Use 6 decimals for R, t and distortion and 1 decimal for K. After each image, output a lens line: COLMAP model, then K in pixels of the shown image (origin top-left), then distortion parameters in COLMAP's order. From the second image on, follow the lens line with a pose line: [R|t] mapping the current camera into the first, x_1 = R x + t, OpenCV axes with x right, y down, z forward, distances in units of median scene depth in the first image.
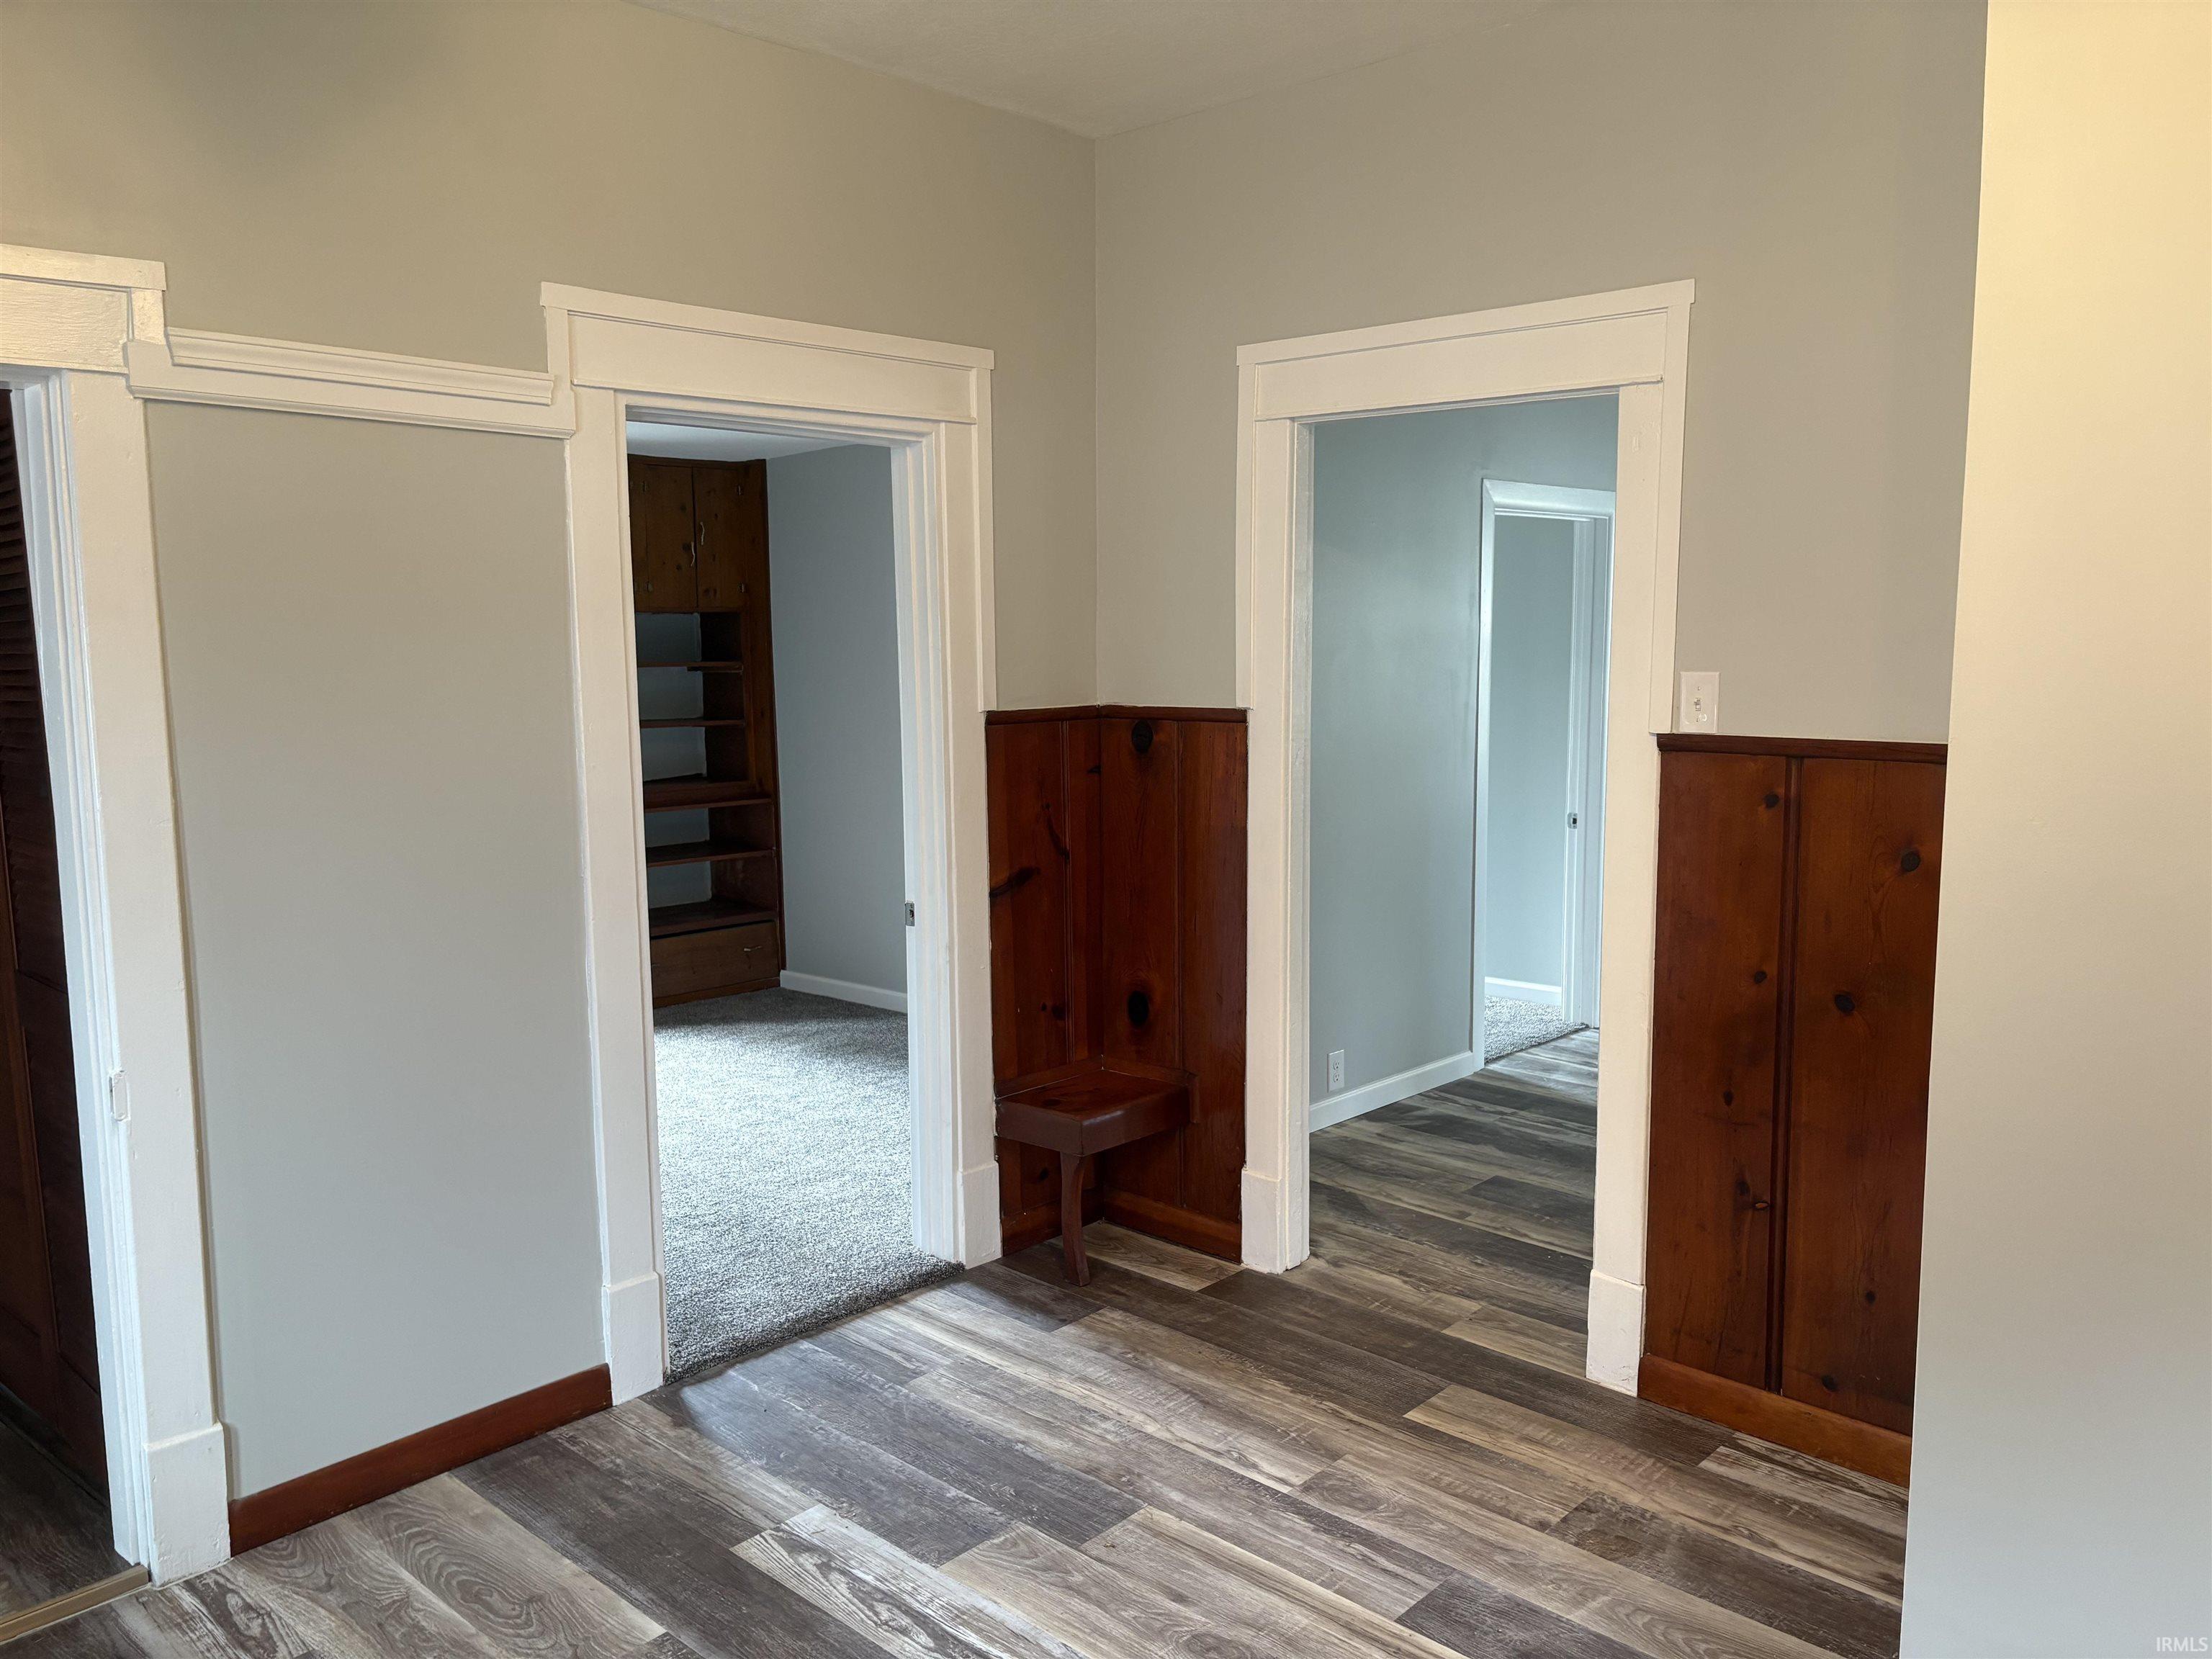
lens RADIAL K [[1694.5, 0, 1106.0], [0, 1694.5, 829.5], [0, 0, 1]] dist [0.079574, -0.090378]
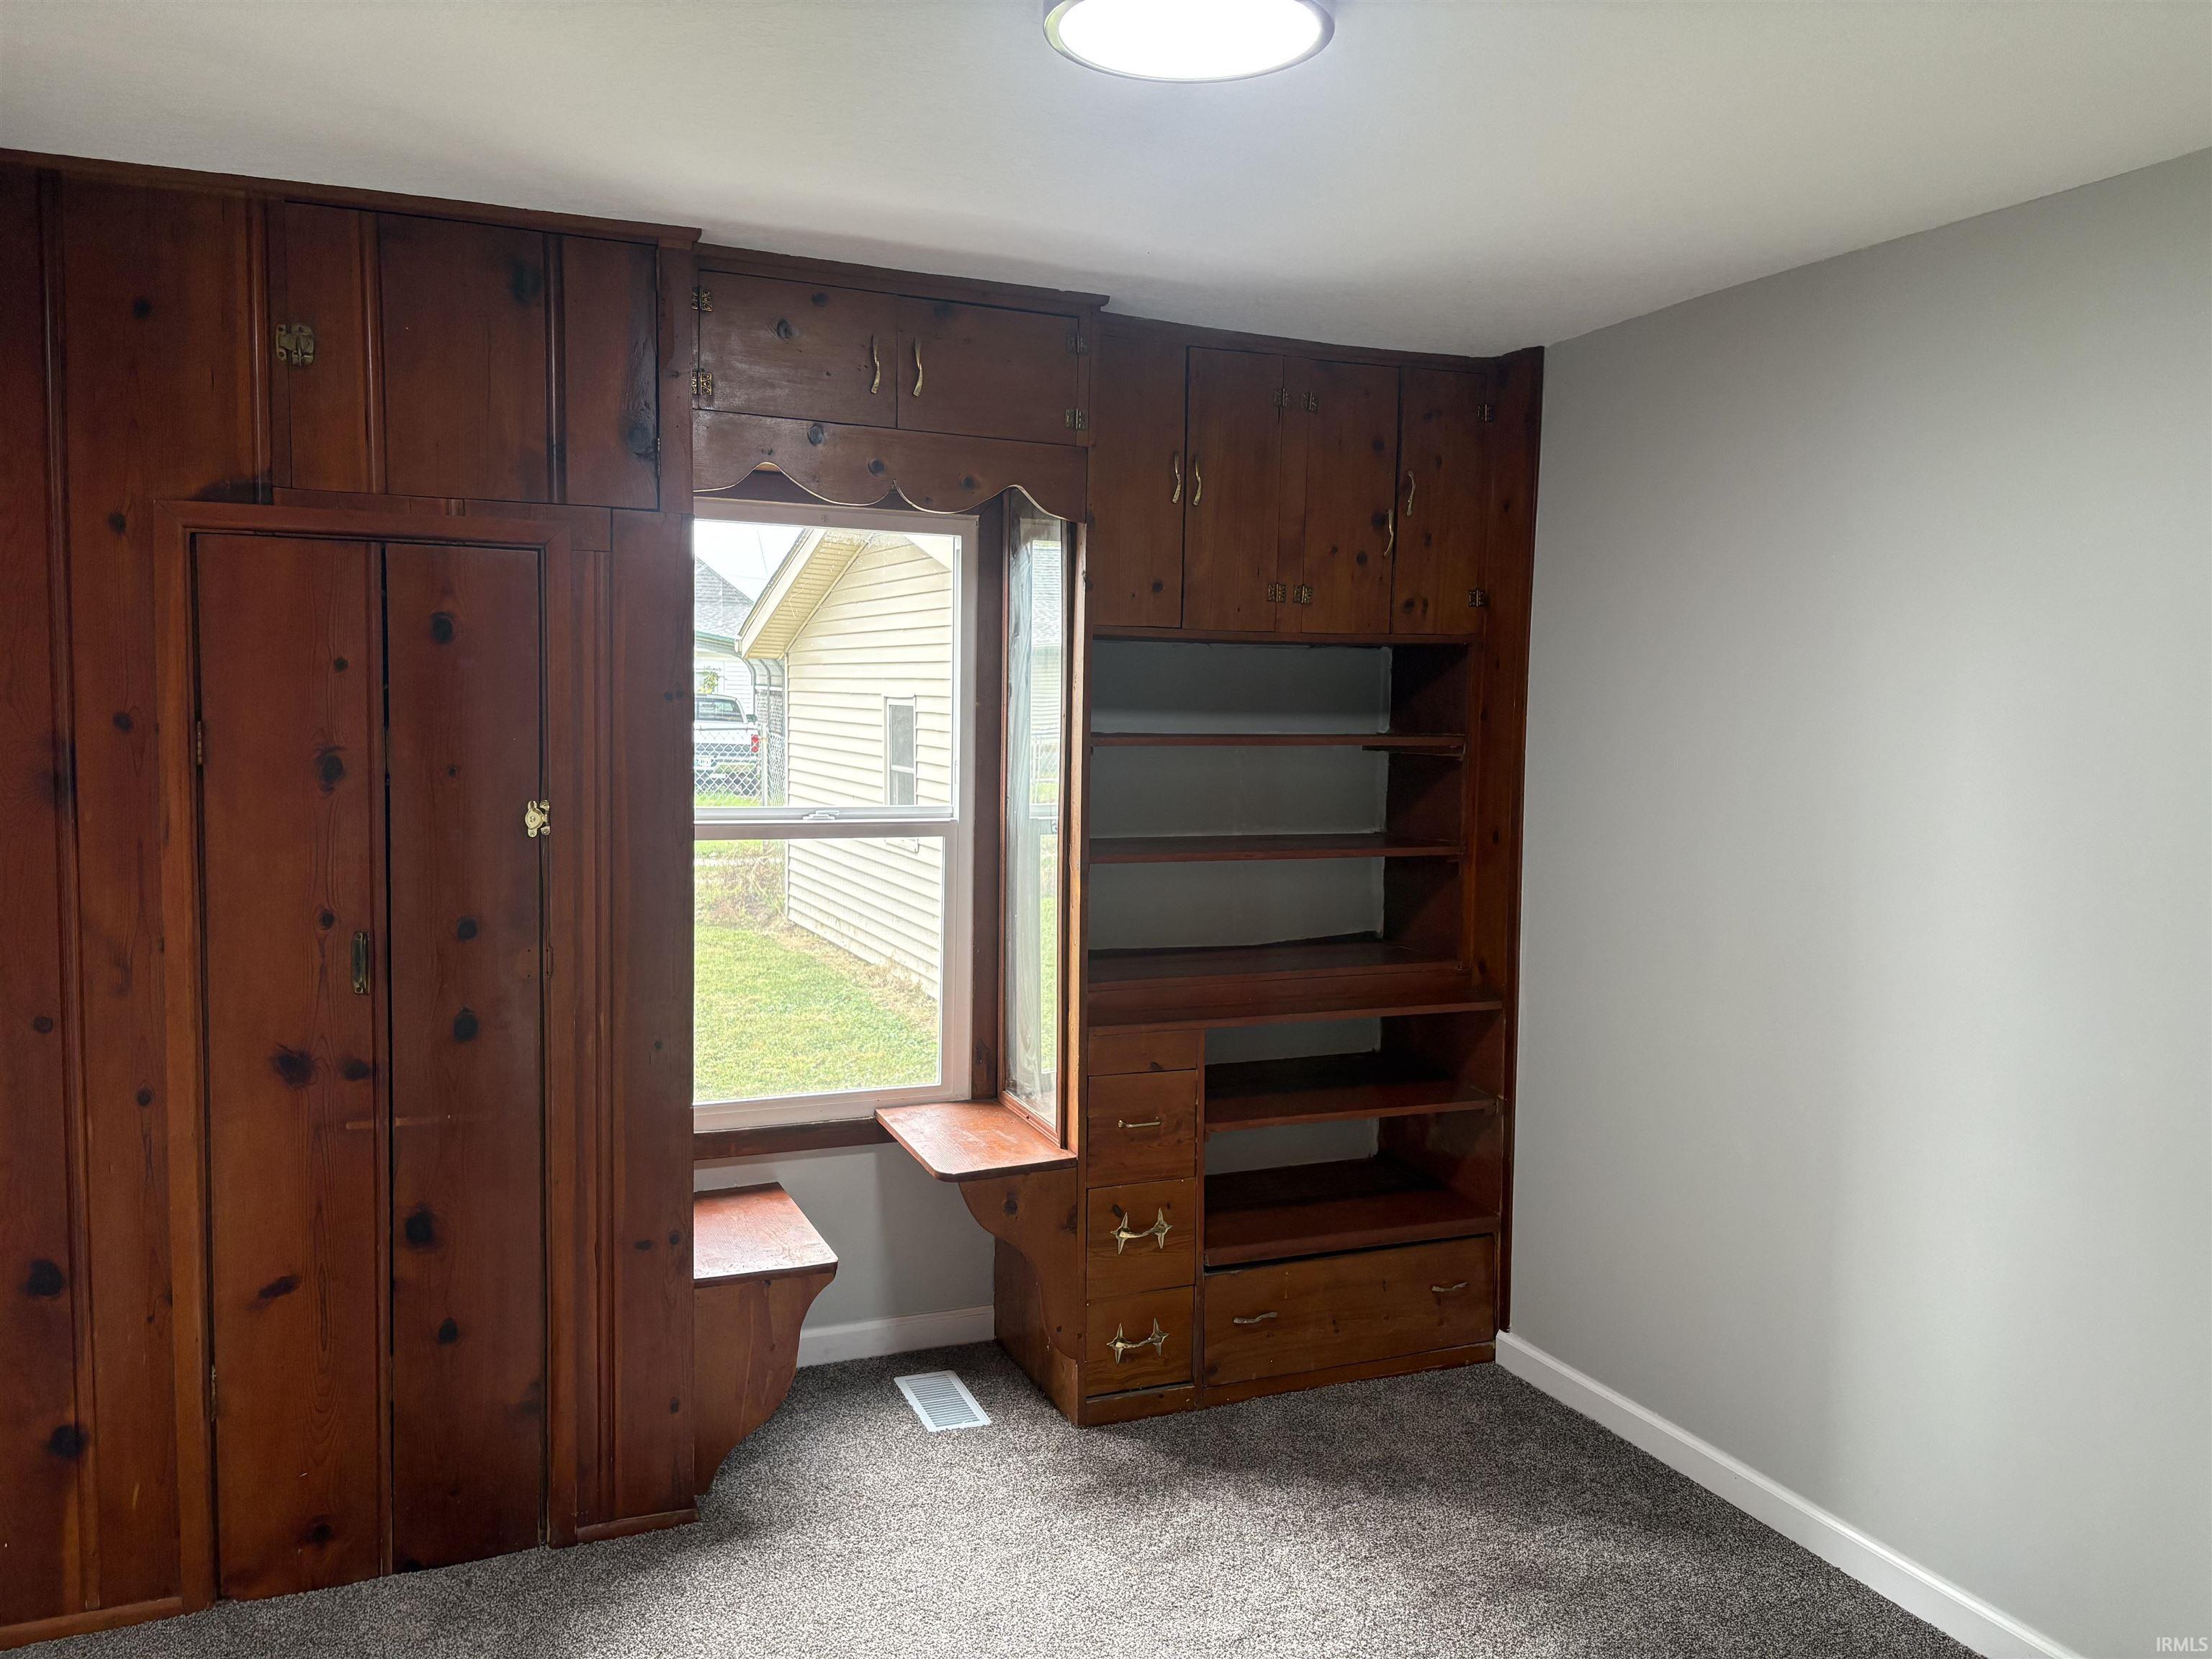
lens RADIAL K [[1694.5, 0, 1106.0], [0, 1694.5, 829.5], [0, 0, 1]] dist [0.079574, -0.090378]
pose [[0.921576, 0.064697, -0.382770, -0.112641], [-0.072068, 0.997387, -0.004935, -0.059416], [0.381451, 0.032133, 0.923830, 0.470332]]
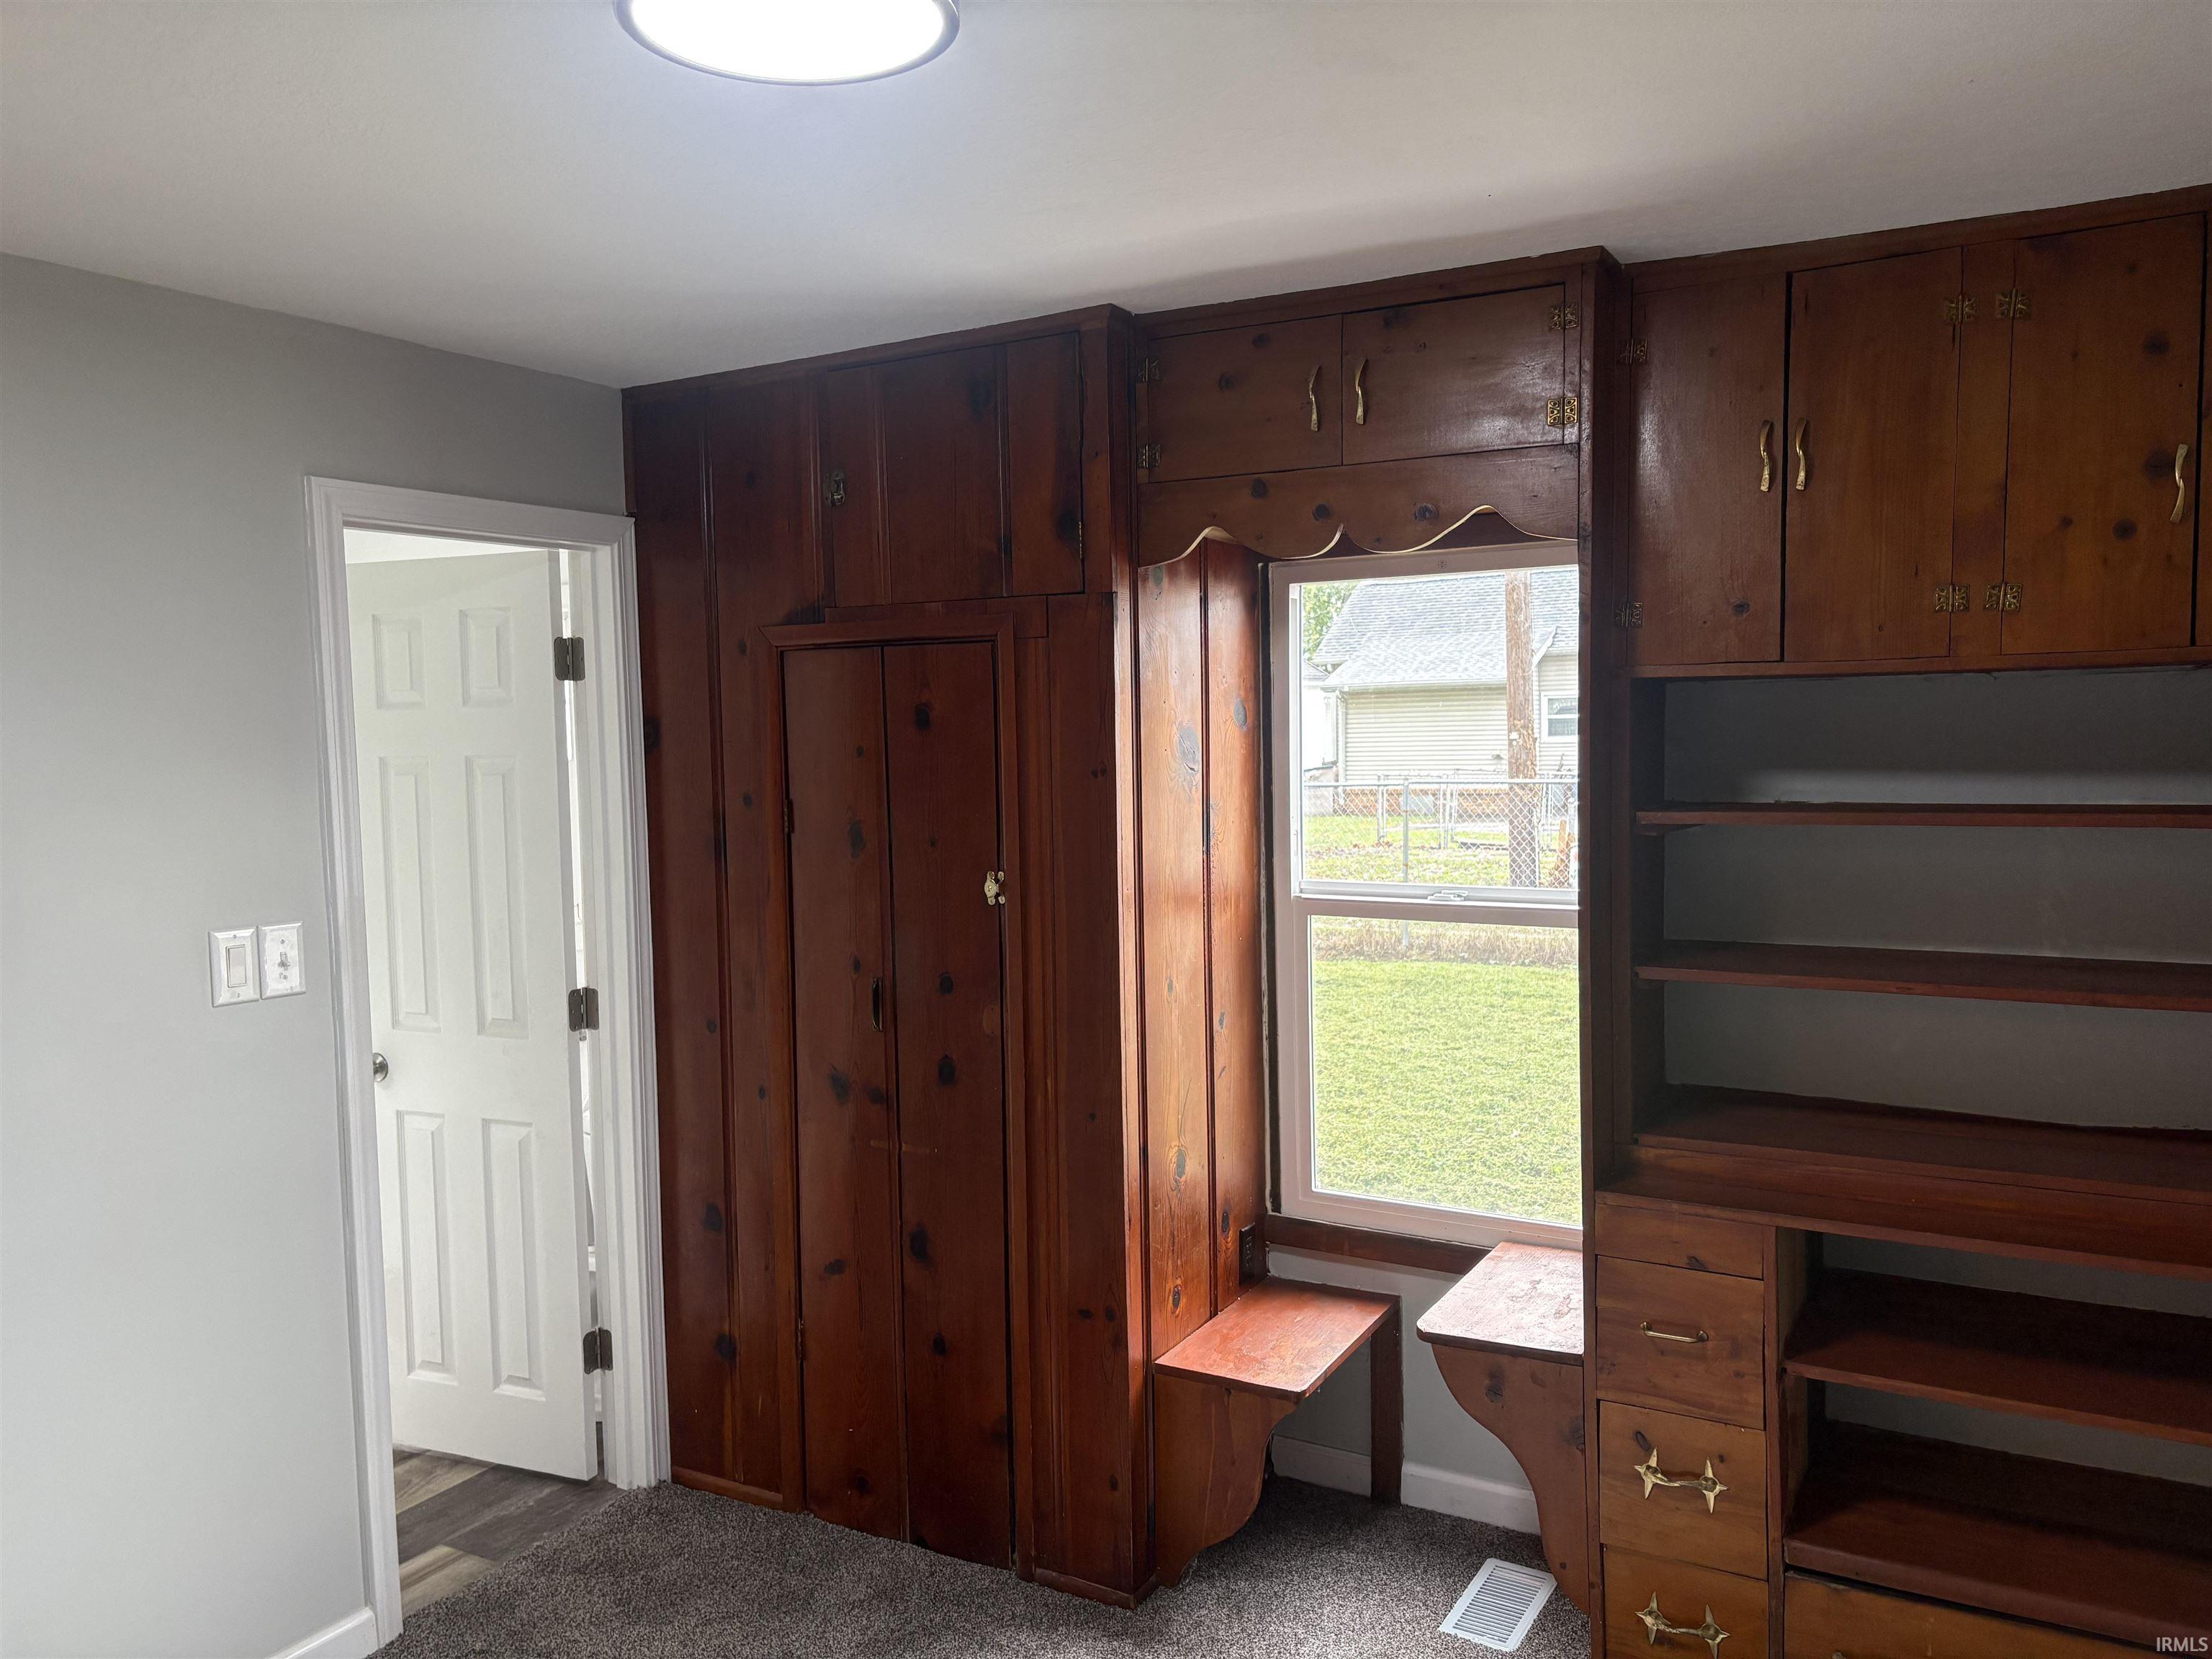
lens RADIAL K [[1671.0, 0, 1106.0], [0, 1671.0, 829.5], [0, 0, 1]] dist [0.029756, -0.003362]
pose [[0.238570, 0.070323, -0.968576, 0.023687], [-0.084885, 0.995067, 0.051338, -0.092770], [0.967408, 0.069969, 0.243362, 0.710093]]
